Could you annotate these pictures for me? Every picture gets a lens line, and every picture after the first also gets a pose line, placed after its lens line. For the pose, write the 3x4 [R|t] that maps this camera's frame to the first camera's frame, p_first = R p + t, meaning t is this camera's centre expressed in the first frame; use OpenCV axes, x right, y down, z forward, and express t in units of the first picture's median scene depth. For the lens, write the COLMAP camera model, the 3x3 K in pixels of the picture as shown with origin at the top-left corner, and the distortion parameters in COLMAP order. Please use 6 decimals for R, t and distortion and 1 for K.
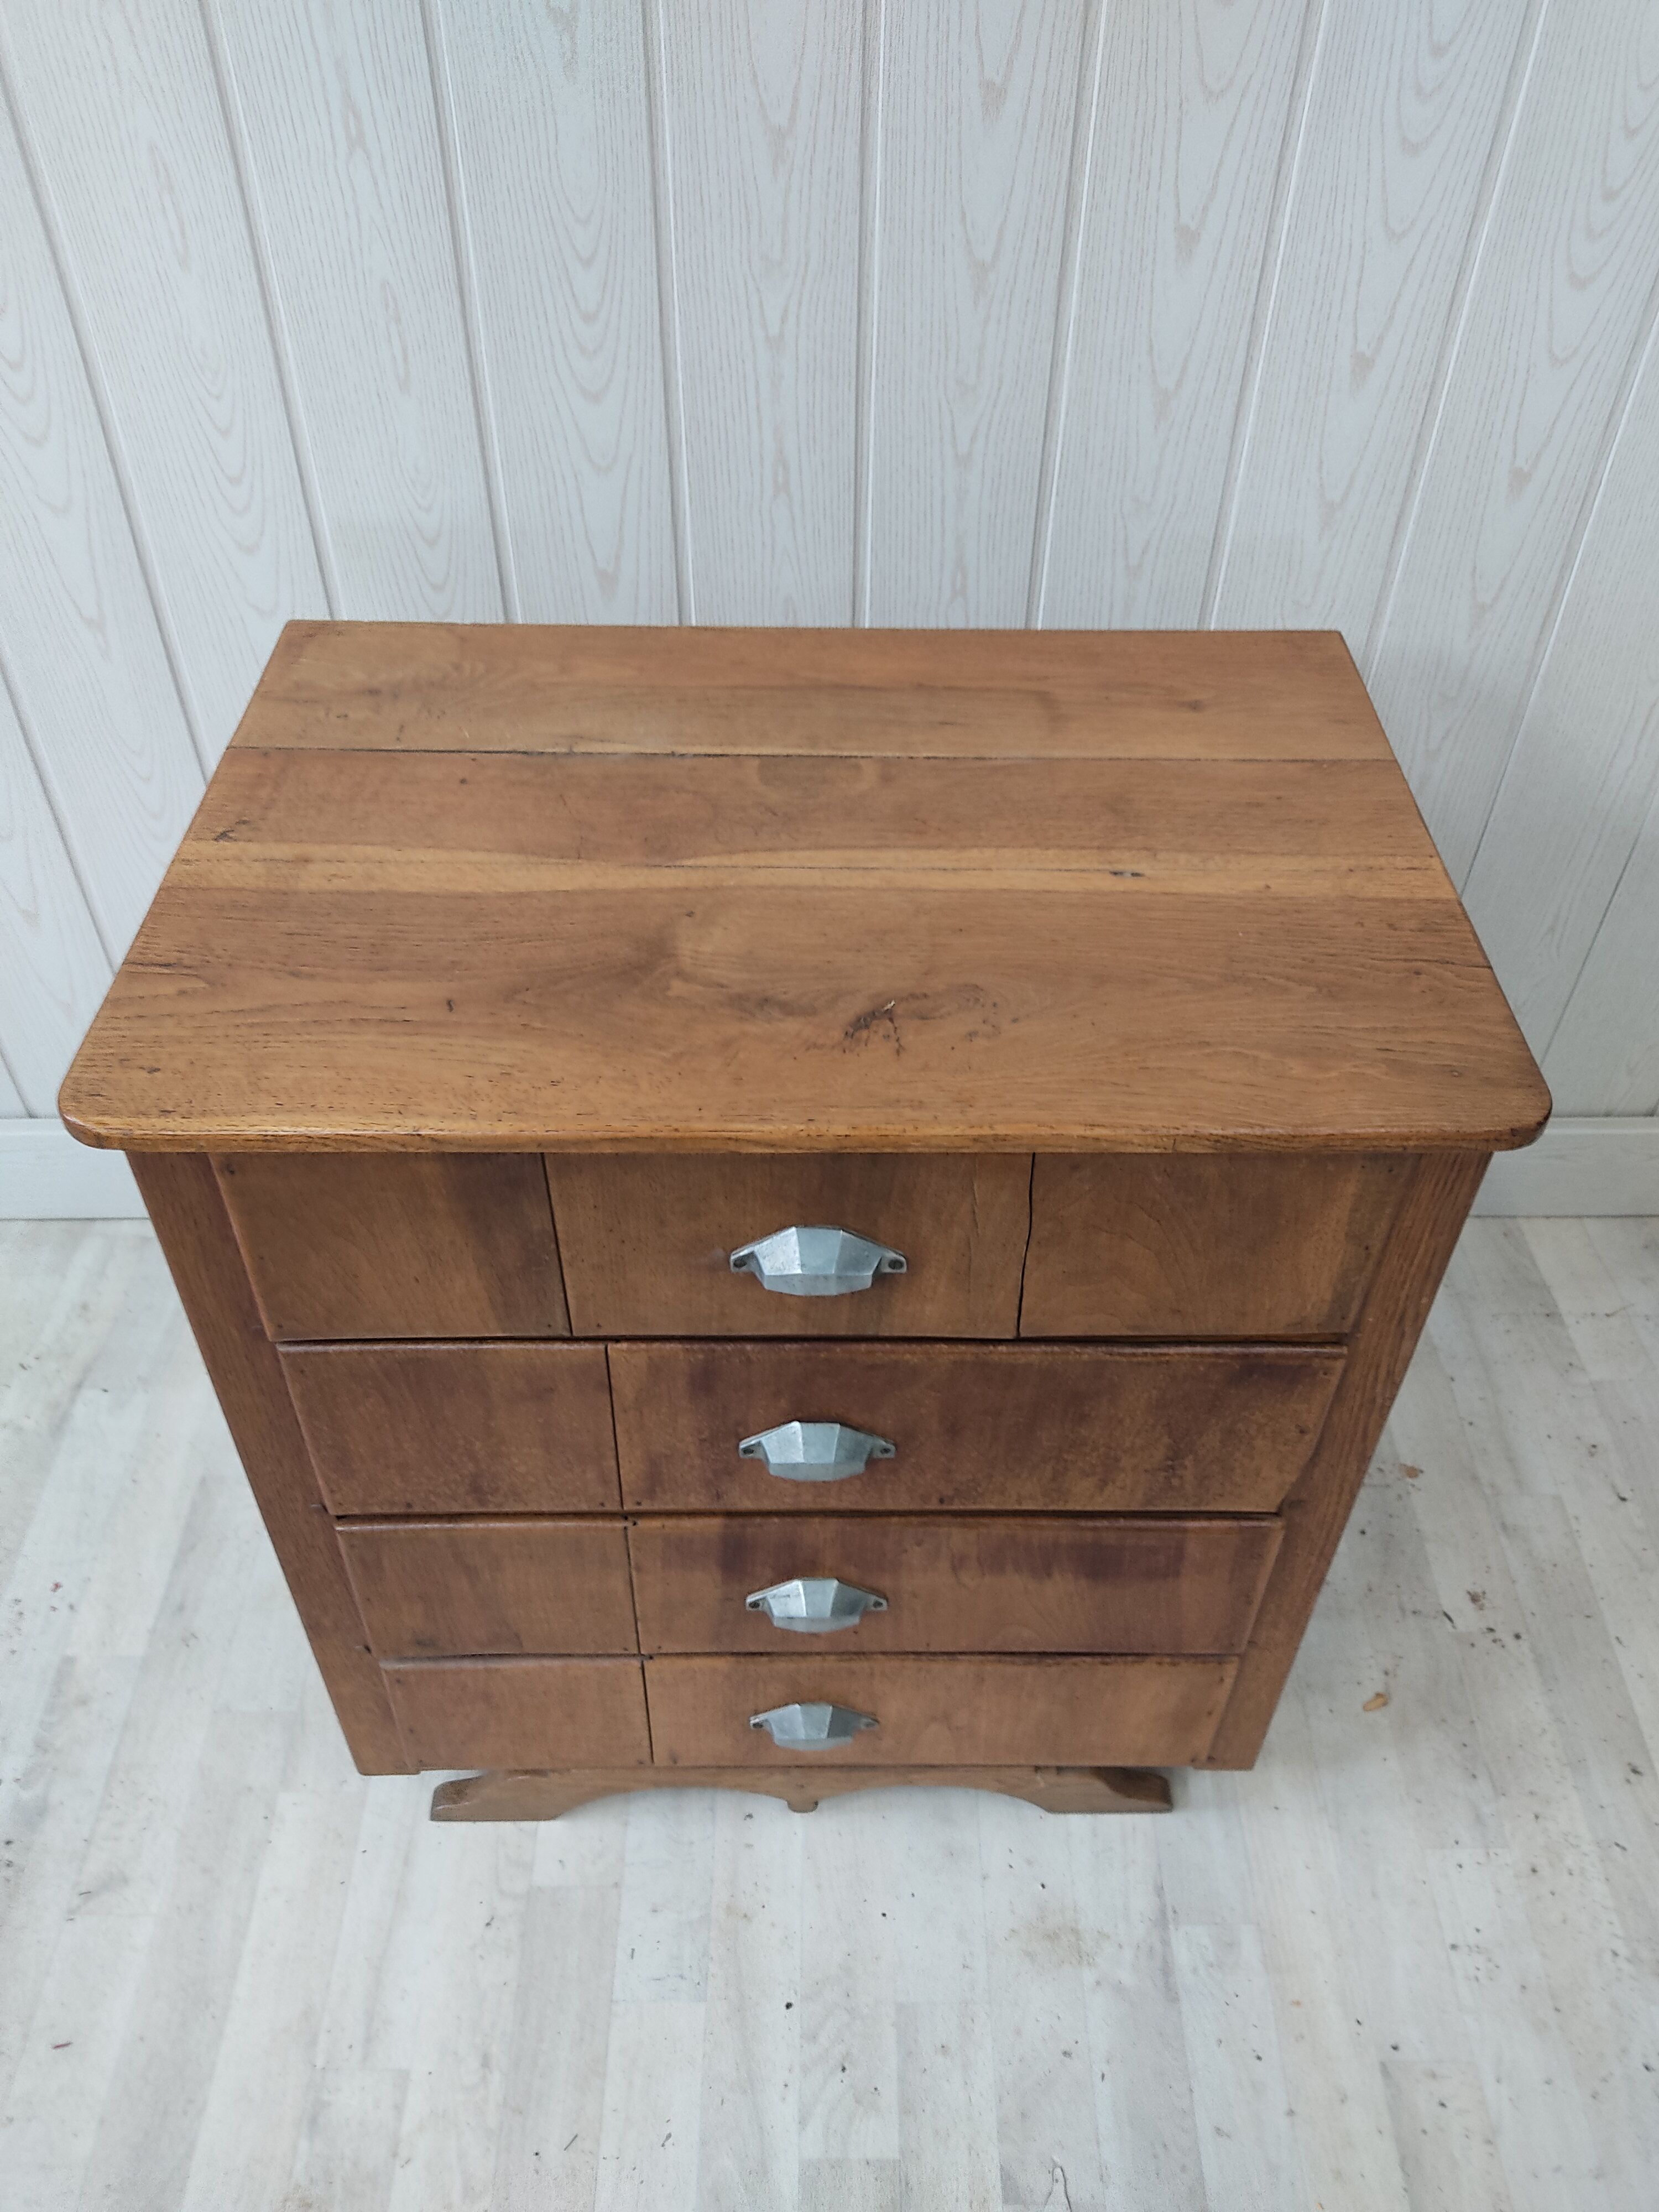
lens RADIAL K [[1688.6, 0, 849.5], [0, 1688.6, 1118.1], [0, 0, 1]] dist [0.004116, -0.022130]
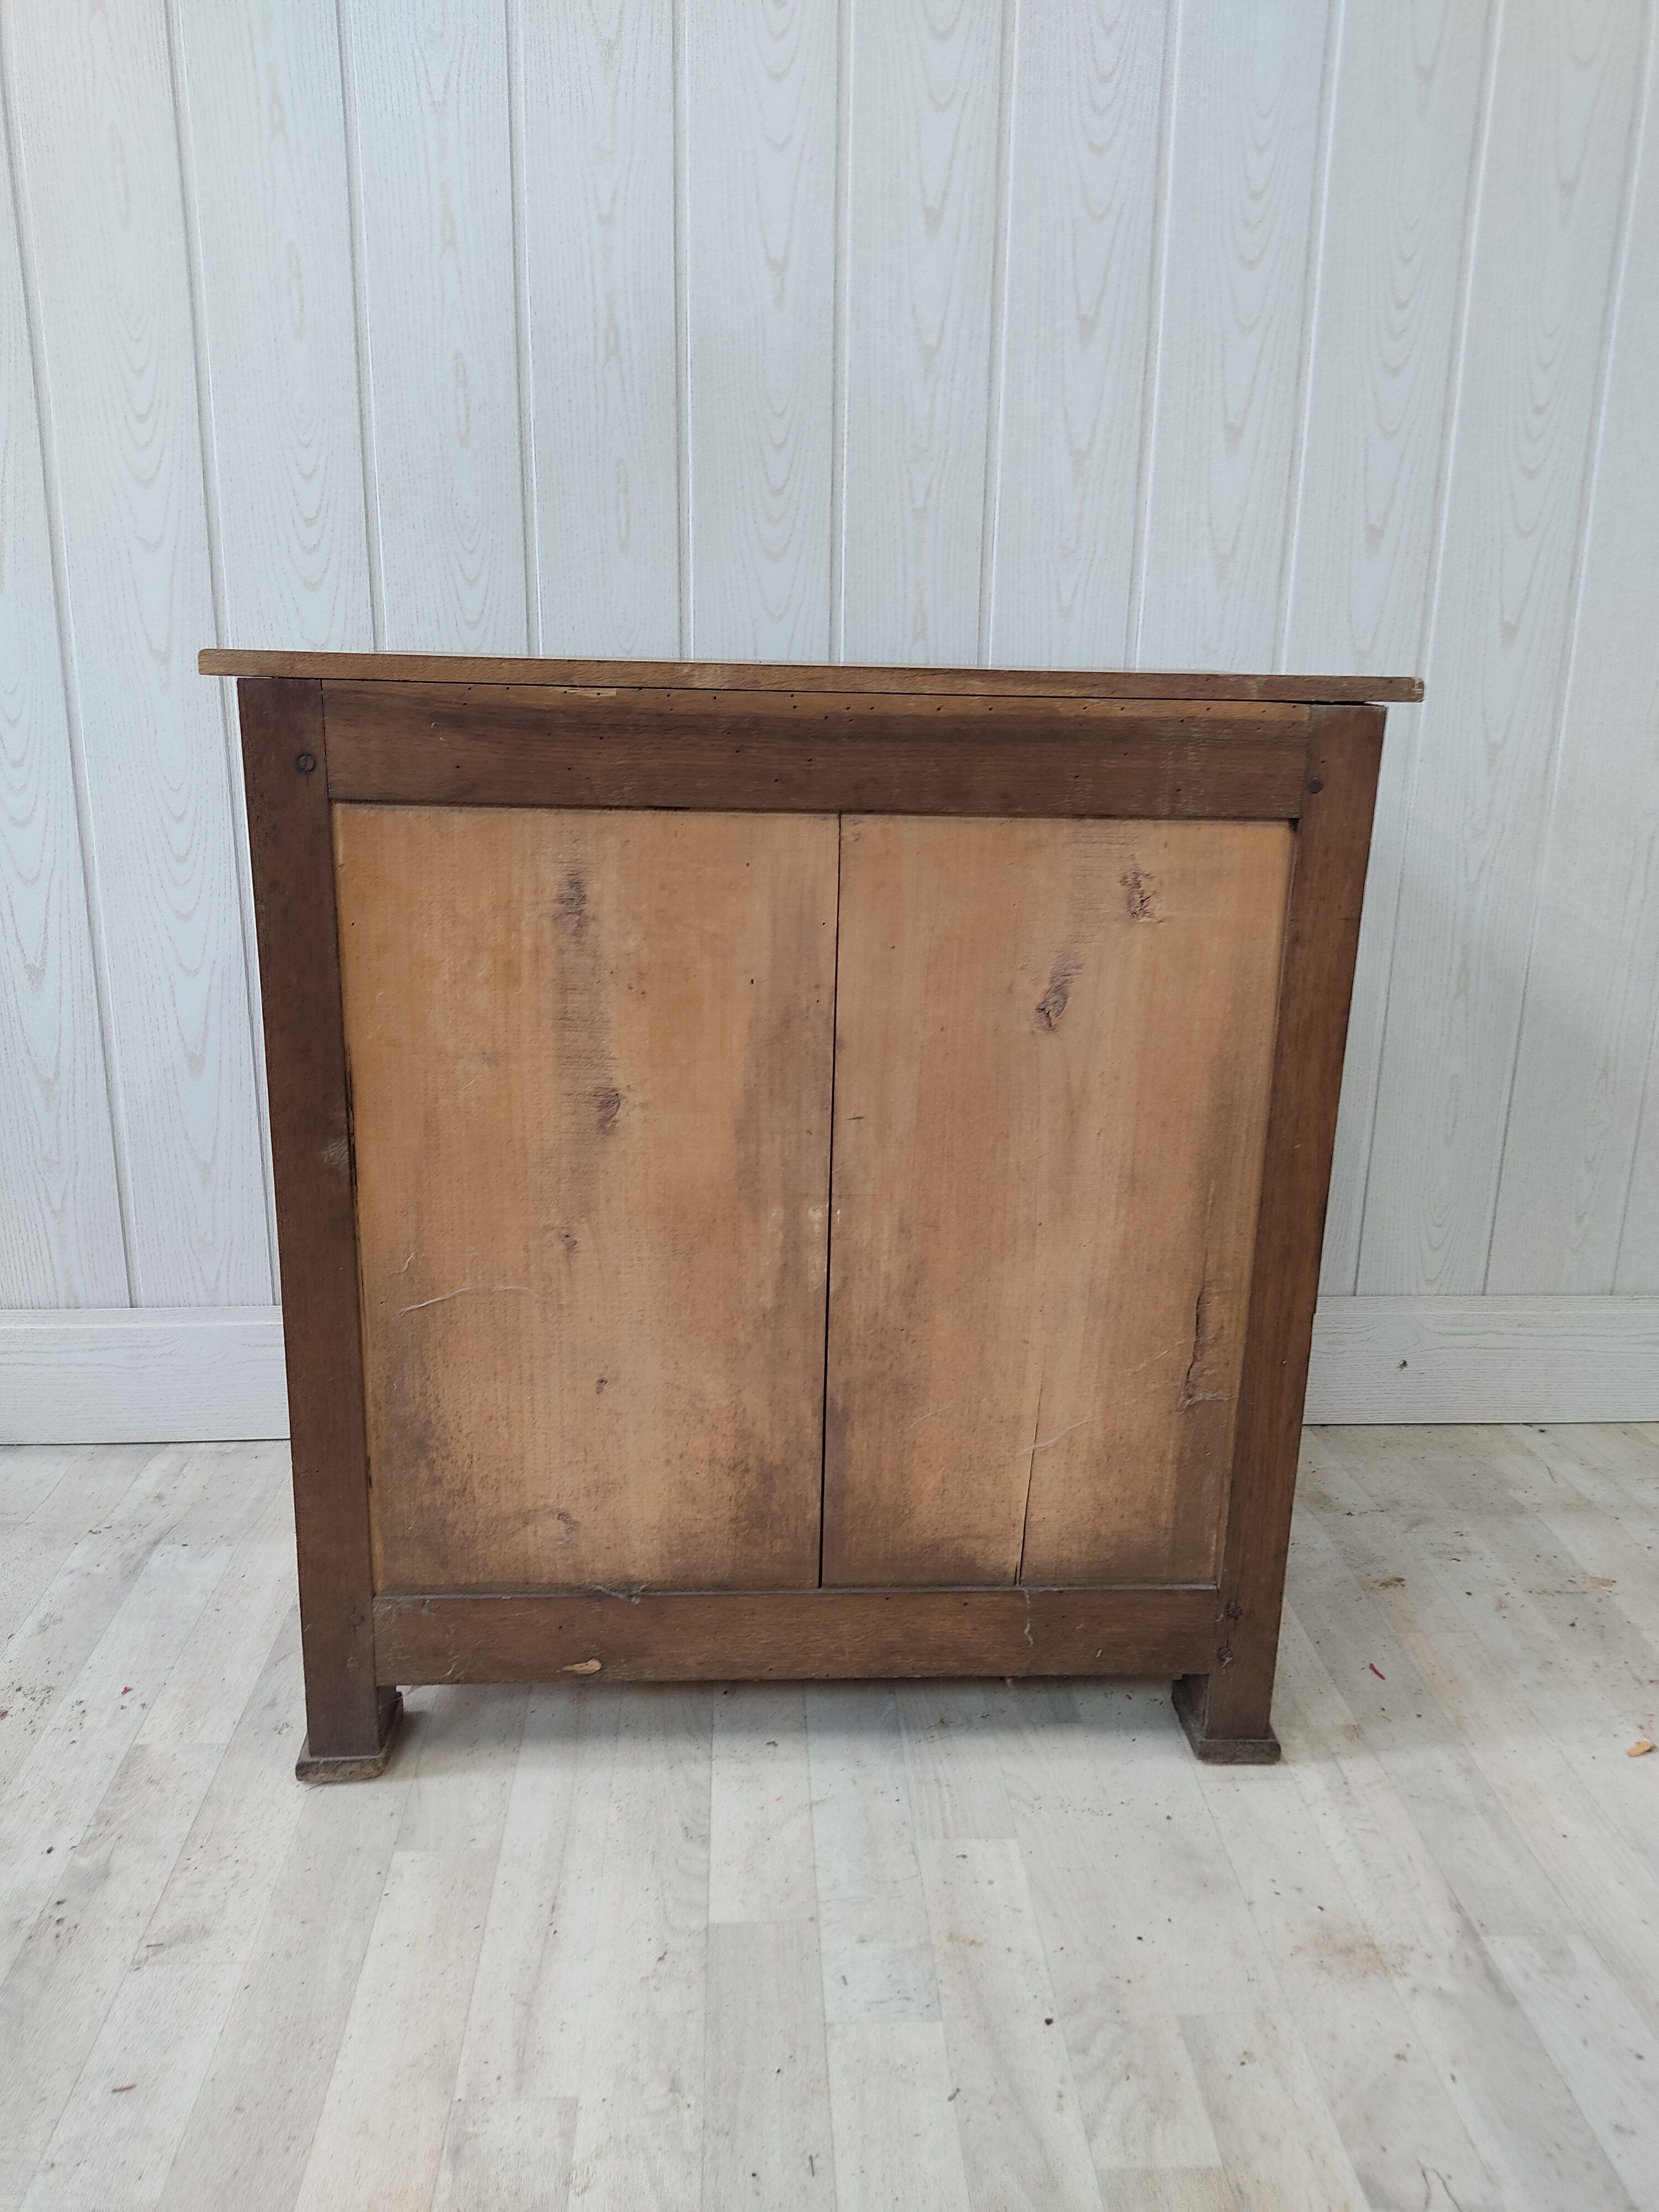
lens RADIAL K [[1688.6, 0, 841.6], [0, 1688.6, 1128.0], [0, 0, 1]] dist [0.004116, -0.022130]
pose [[0.998539, -0.013898, 0.052214, -0.172628], [0.036940, 0.880827, -0.471995, 0.538438], [-0.039432, 0.473234, 0.880054, 0.099256]]
